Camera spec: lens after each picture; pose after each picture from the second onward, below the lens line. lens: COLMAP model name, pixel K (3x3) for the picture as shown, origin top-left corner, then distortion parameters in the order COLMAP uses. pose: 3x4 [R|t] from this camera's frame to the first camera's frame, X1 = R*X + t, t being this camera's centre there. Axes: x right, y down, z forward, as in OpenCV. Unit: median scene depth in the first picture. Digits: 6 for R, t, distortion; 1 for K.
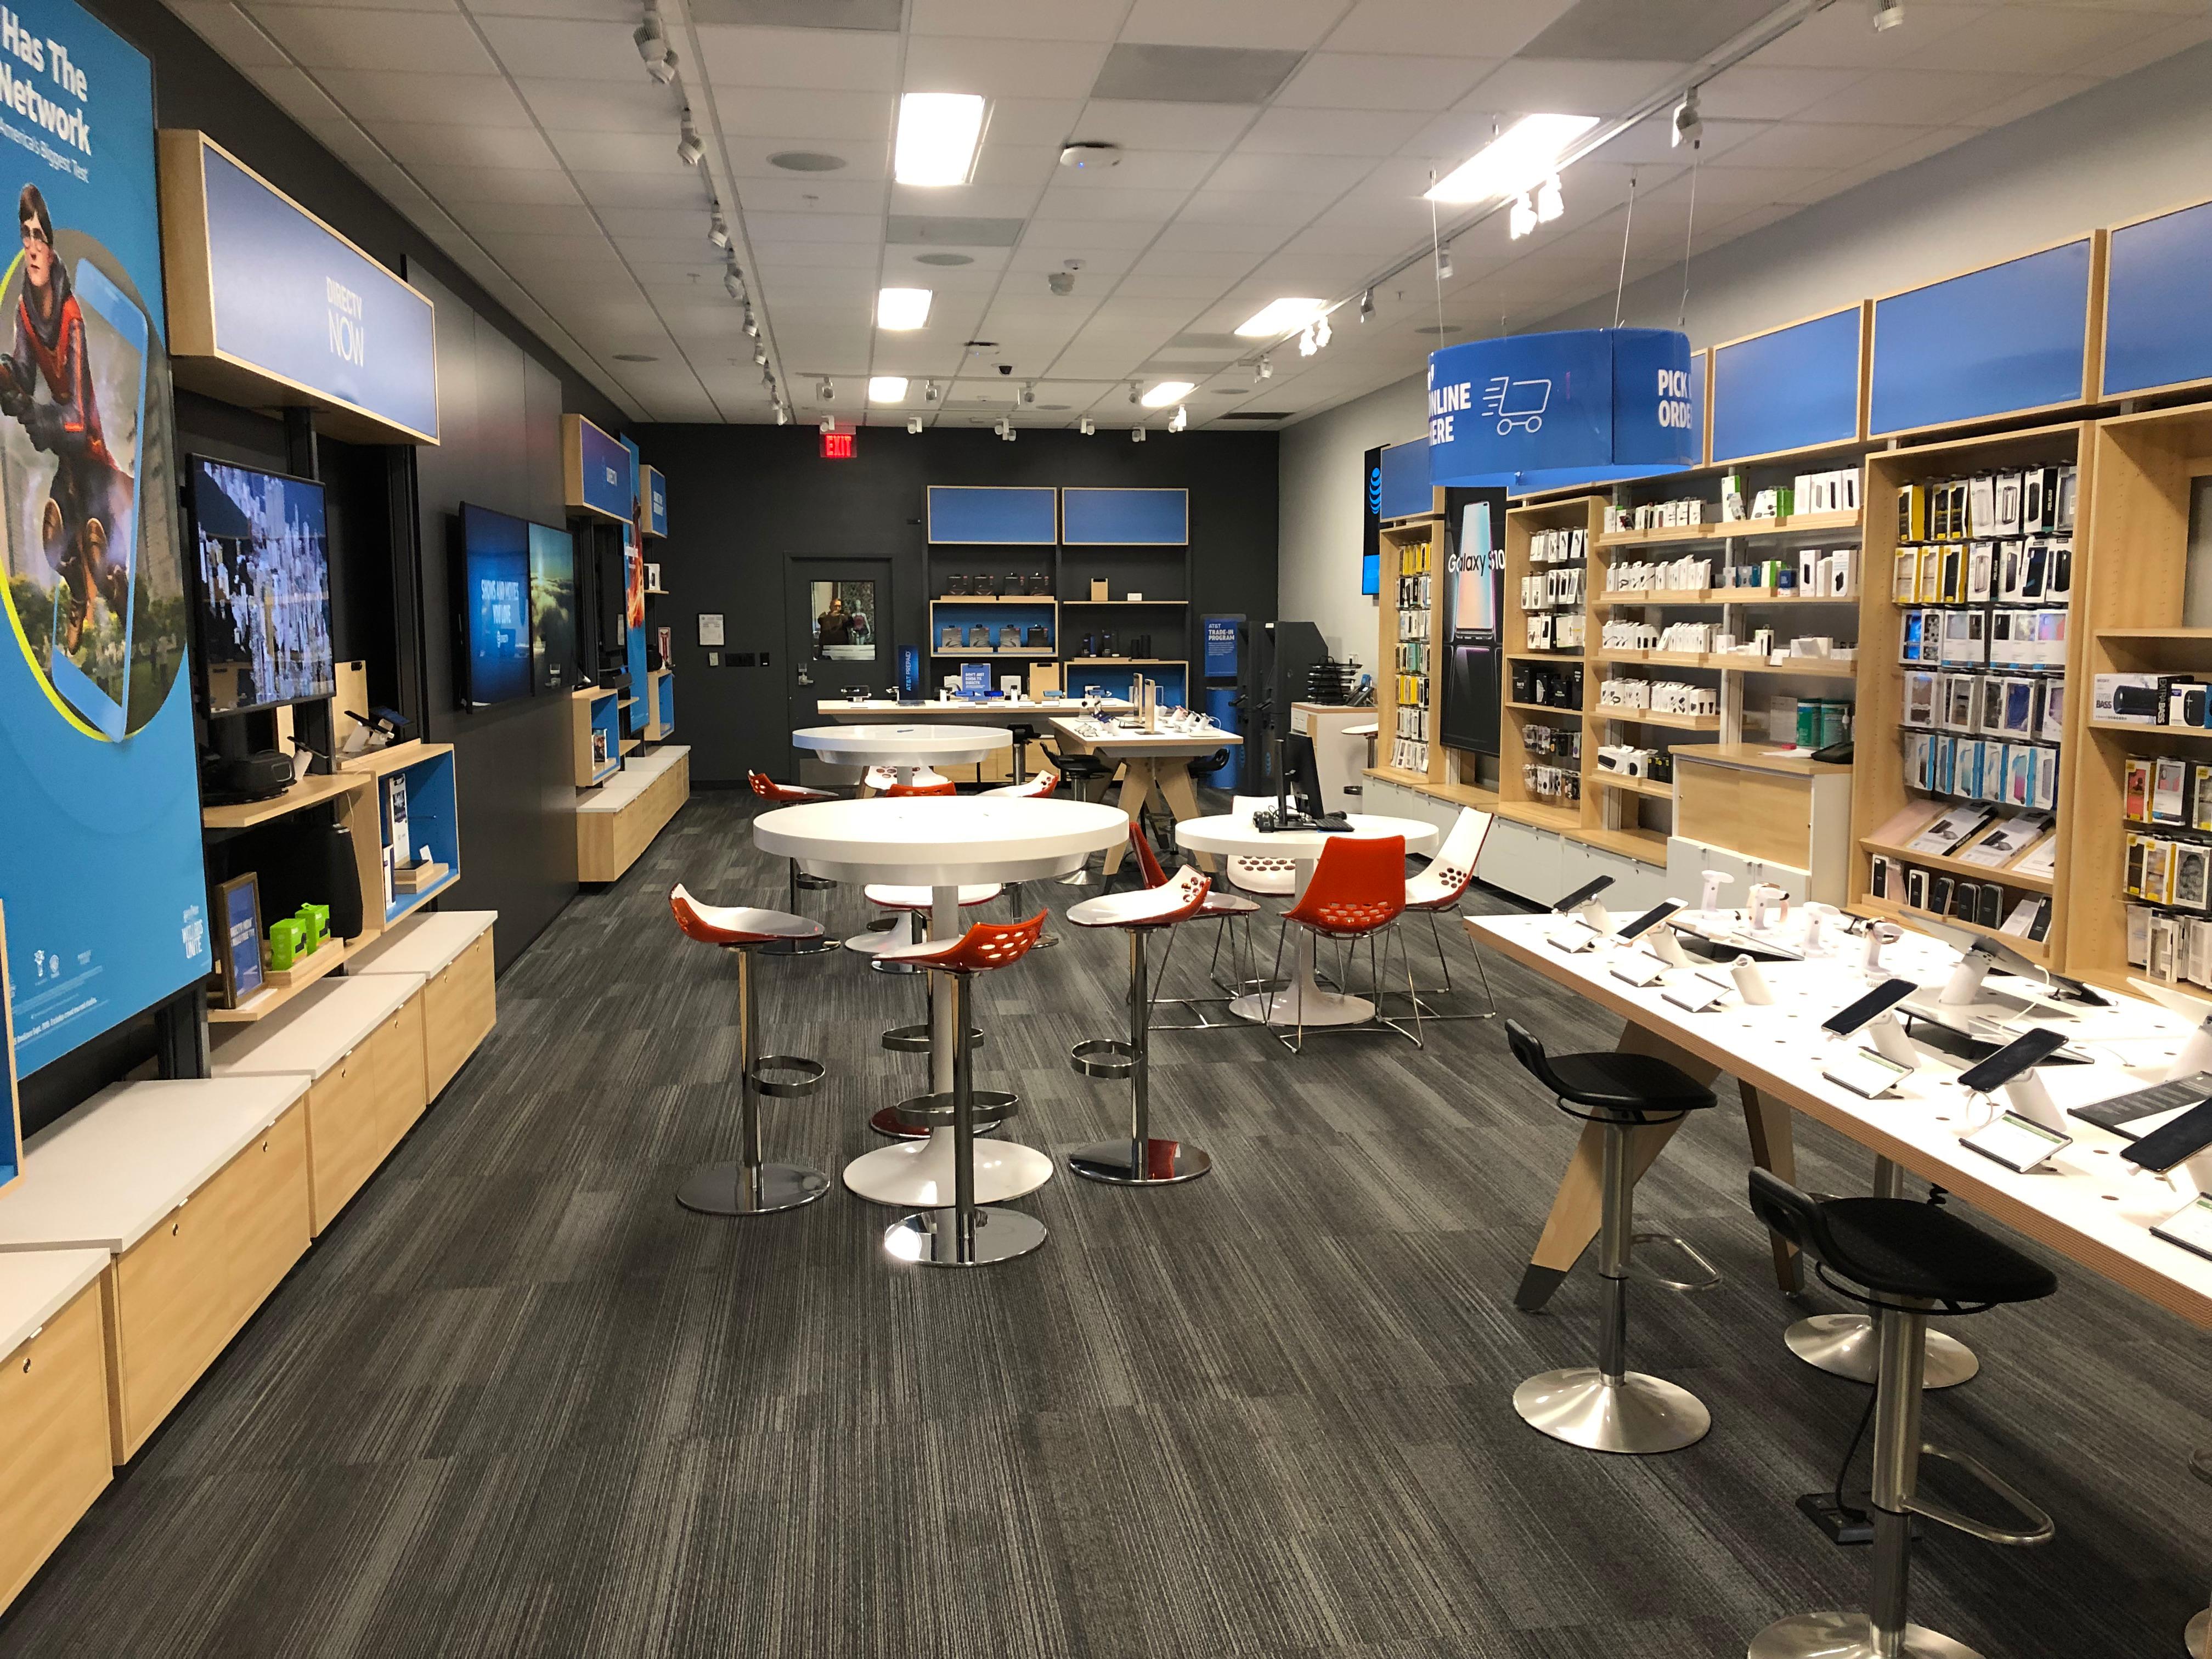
lens RADIAL K [[1799.9, 0, 1119.0], [0, 1799.9, 821.1], [0, 0, 1]] dist [0.072423, -0.075600]
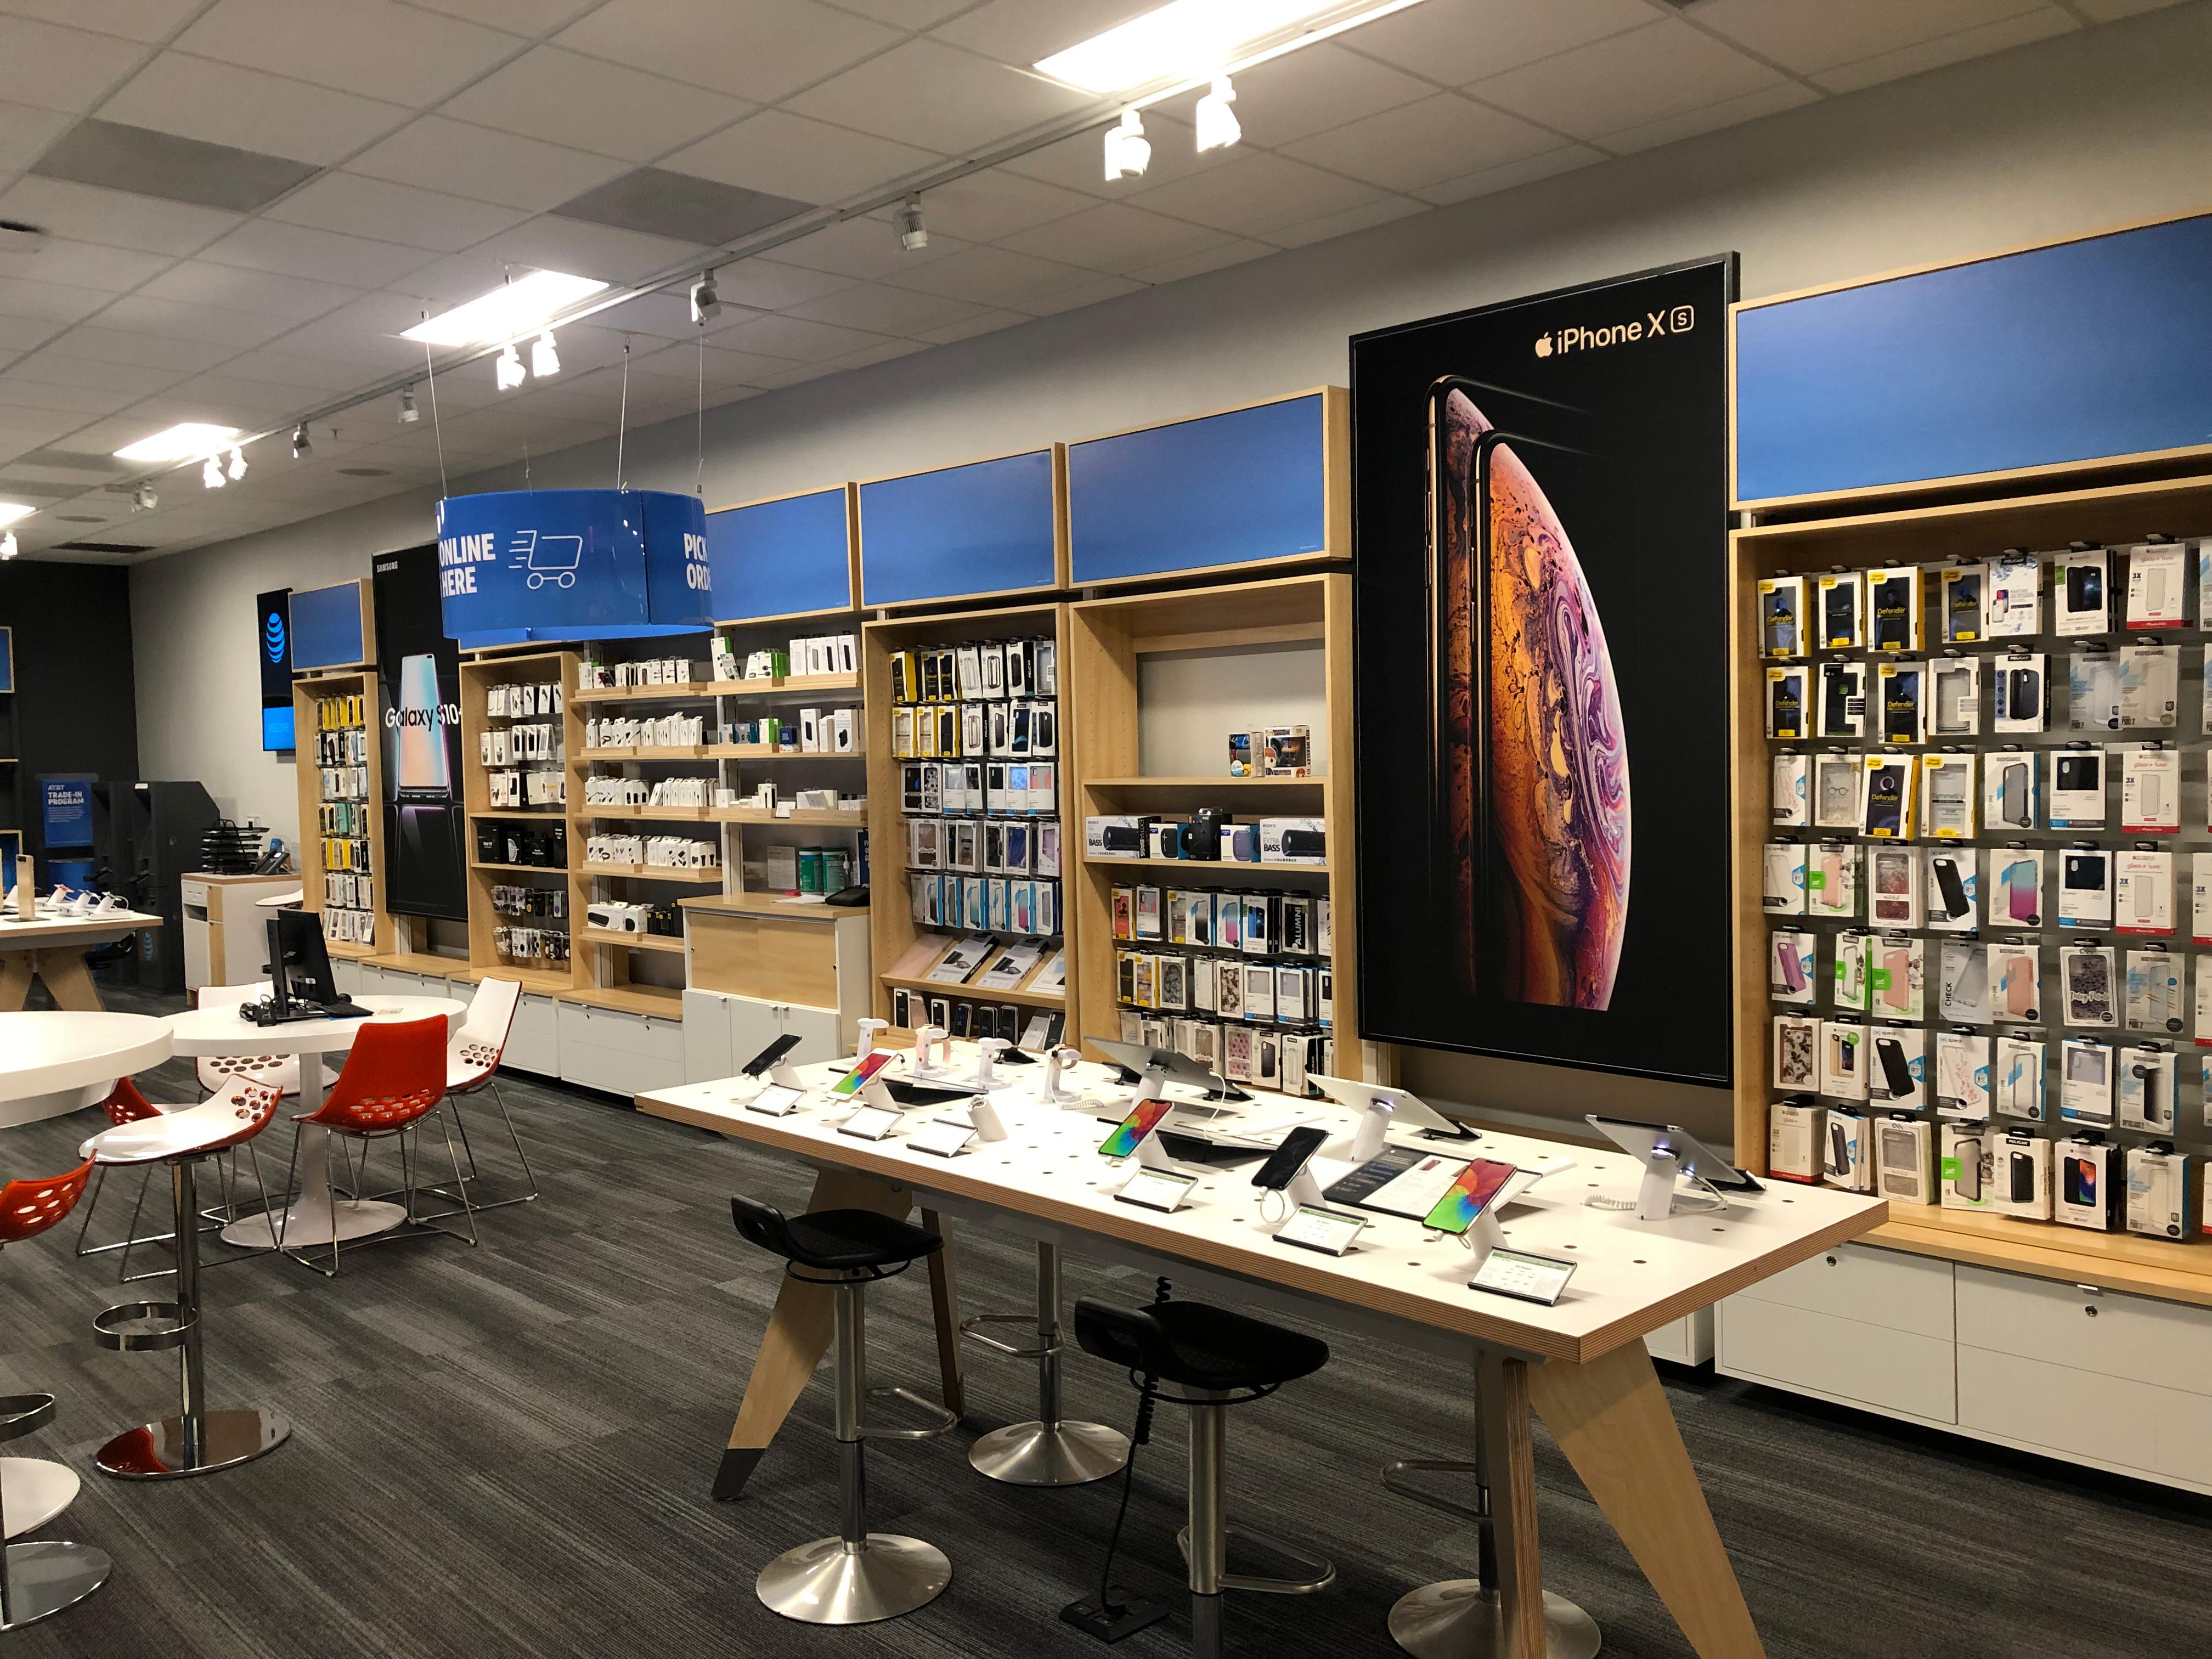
lens RADIAL K [[1799.9, 0, 1107.6], [0, 1799.9, 830.2], [0, 0, 1]] dist [0.072423, -0.075600]
pose [[0.816689, -0.037827, 0.575837, -0.094406], [0.082456, 0.995260, -0.051565, -0.009602], [-0.571157, 0.089594, 0.815936, 0.045243]]
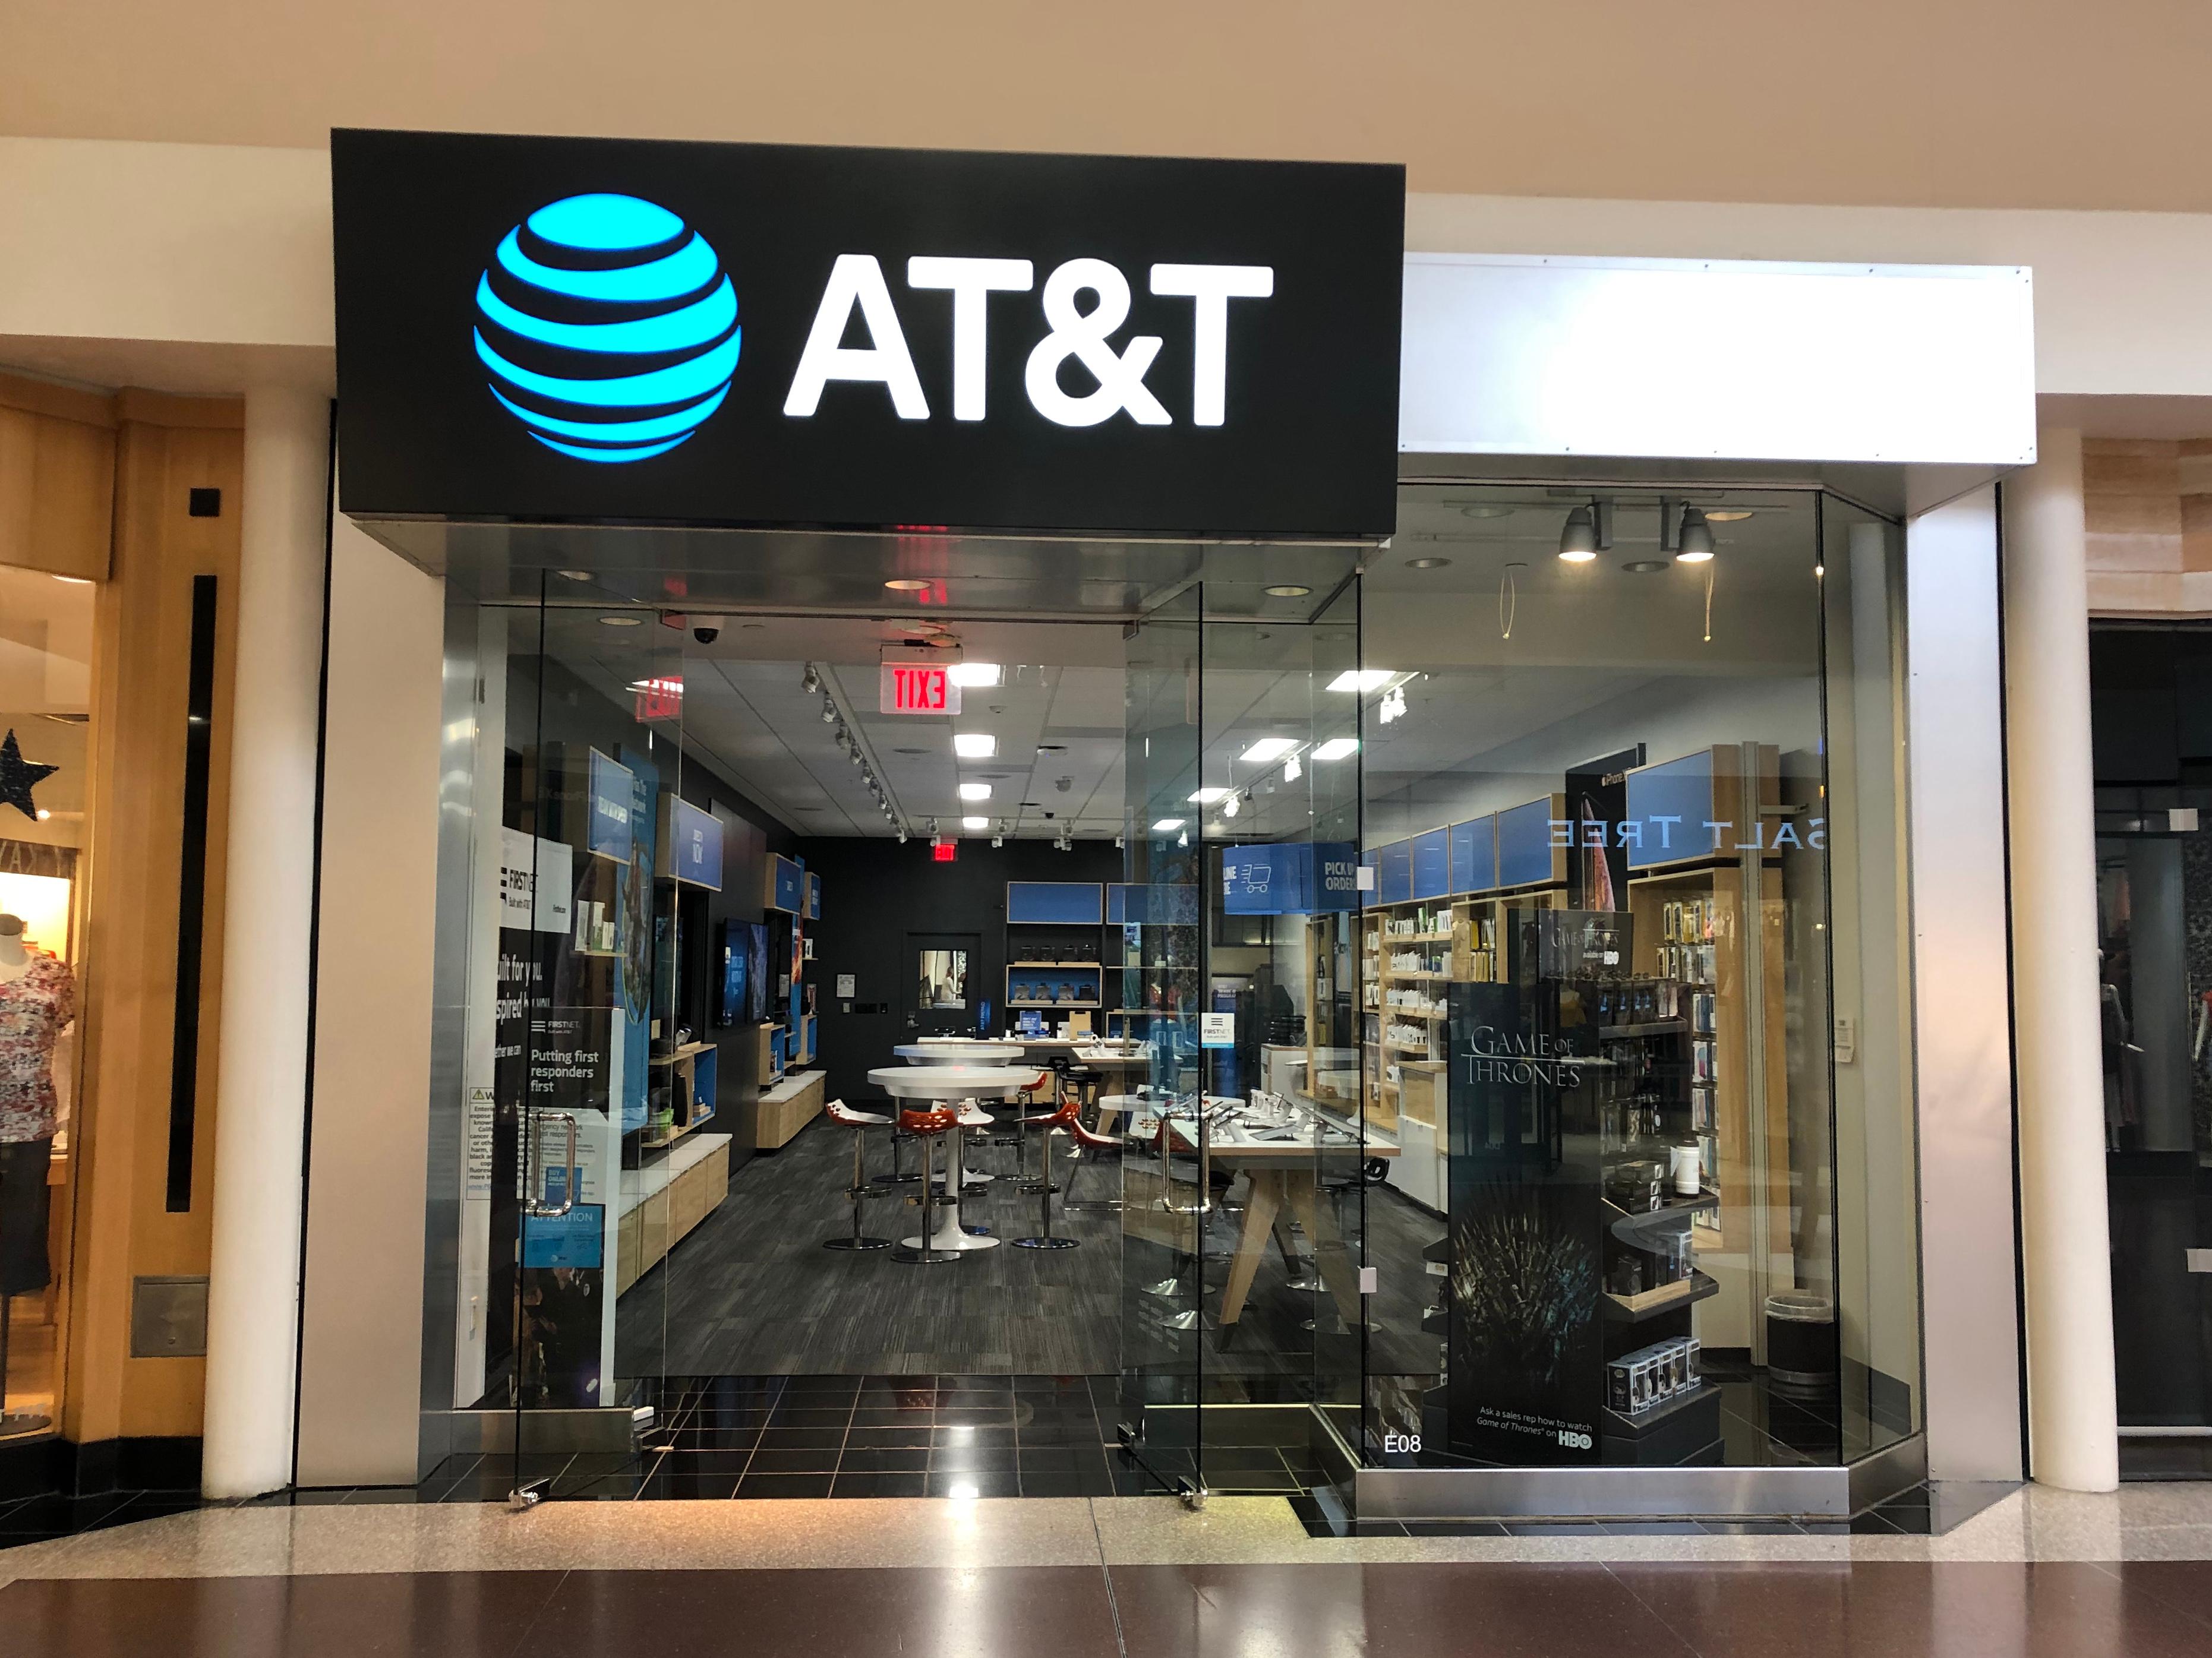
lens RADIAL K [[1799.8, 0, 1103.7], [0, 1799.8, 820.6], [0, 0, 1]] dist [0.072423, -0.075600]
pose [[0.997053, 0.005808, -0.076498, 0.185762], [-0.020777, 0.980308, -0.196378, 0.091671], [0.073851, 0.197389, 0.977540, -0.881107]]
